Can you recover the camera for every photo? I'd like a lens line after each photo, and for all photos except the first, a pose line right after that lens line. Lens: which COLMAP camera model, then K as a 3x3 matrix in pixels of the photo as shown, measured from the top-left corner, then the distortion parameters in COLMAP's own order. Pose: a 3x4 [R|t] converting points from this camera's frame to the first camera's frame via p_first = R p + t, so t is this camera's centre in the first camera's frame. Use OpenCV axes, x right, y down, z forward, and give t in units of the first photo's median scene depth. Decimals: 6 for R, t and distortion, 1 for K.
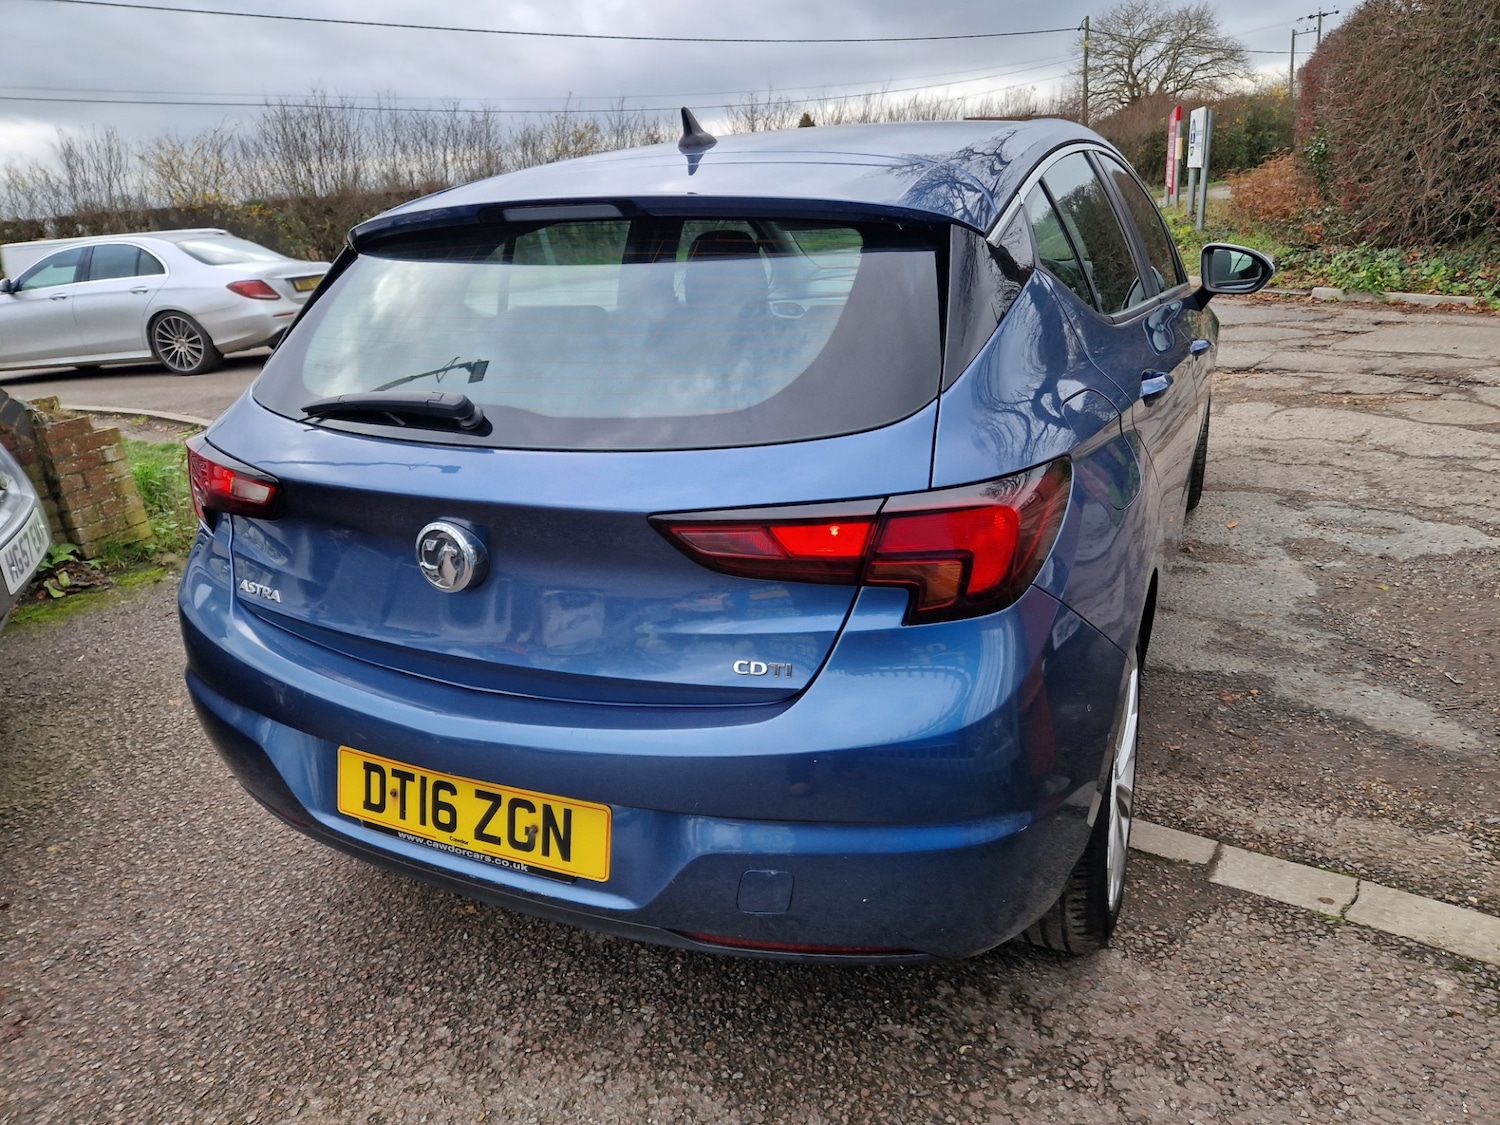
lens RADIAL K [[996.8, 0, 758.6], [0, 996.8, 557.2], [0, 0, 1]] dist [0.082420, -0.068945]
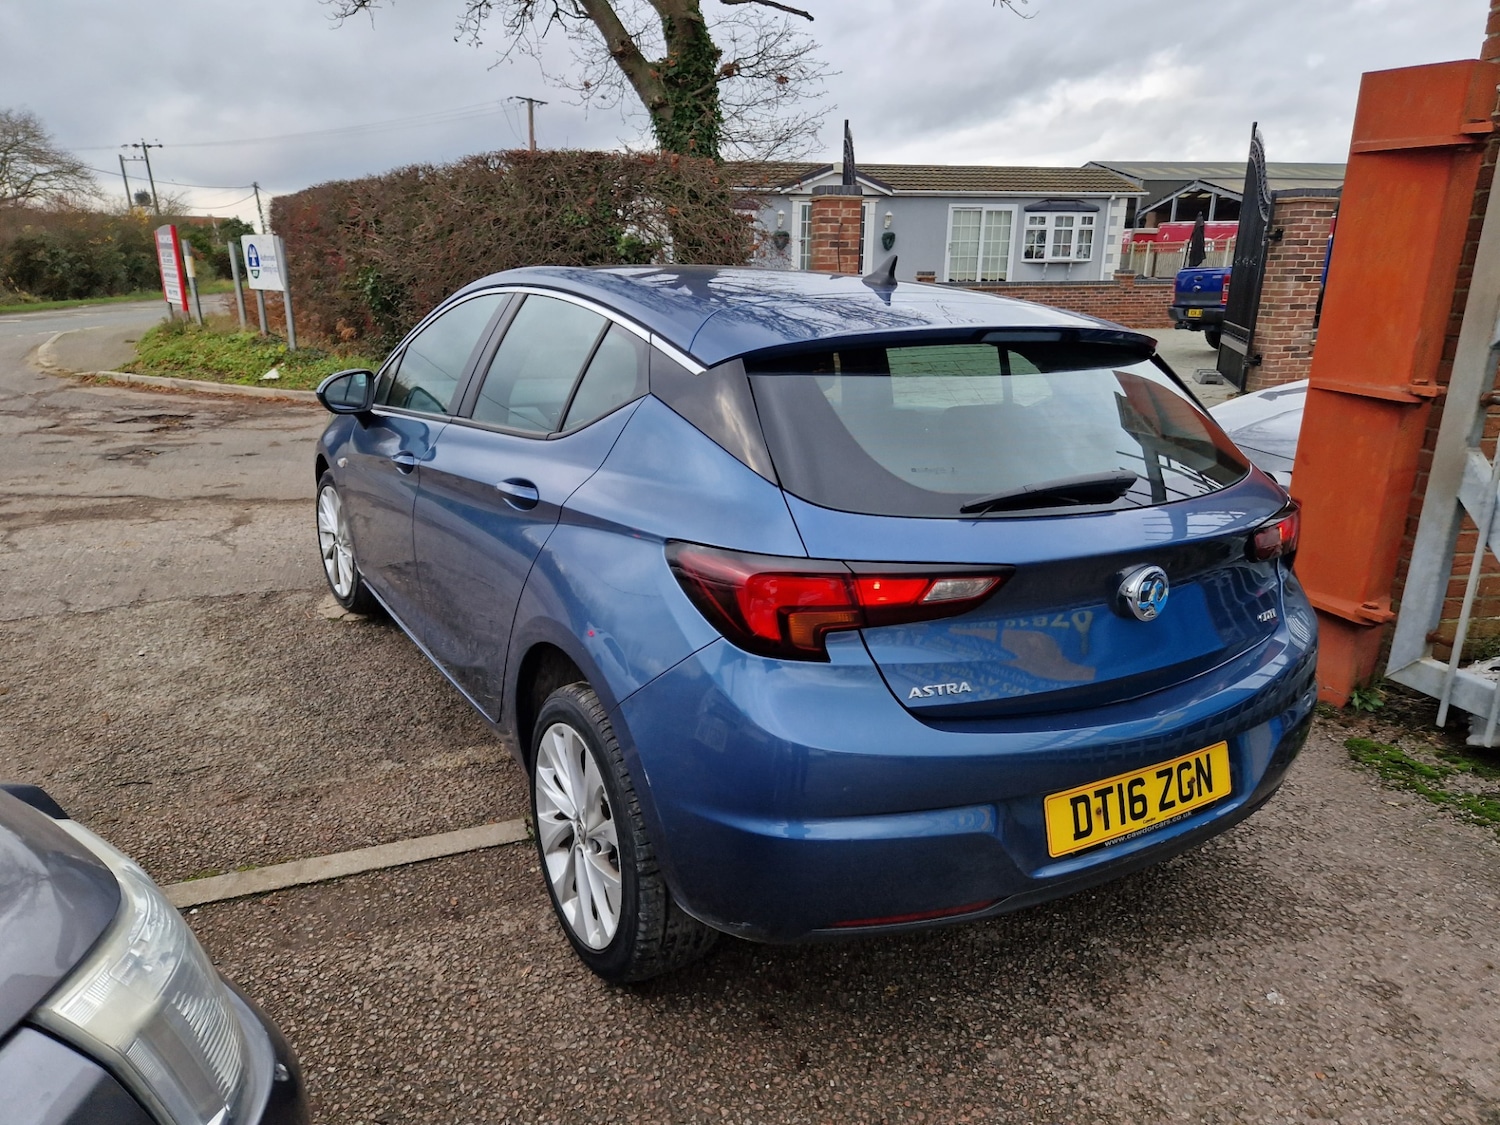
lens RADIAL K [[996.8, 0, 738.3], [0, 996.8, 571.6], [0, 0, 1]] dist [0.082420, -0.068945]
pose [[0.551796, -0.153192, 0.819789, -1.539788], [0.231978, 0.972385, 0.025564, -0.169869], [-0.801067, 0.176067, 0.572095, 0.620071]]
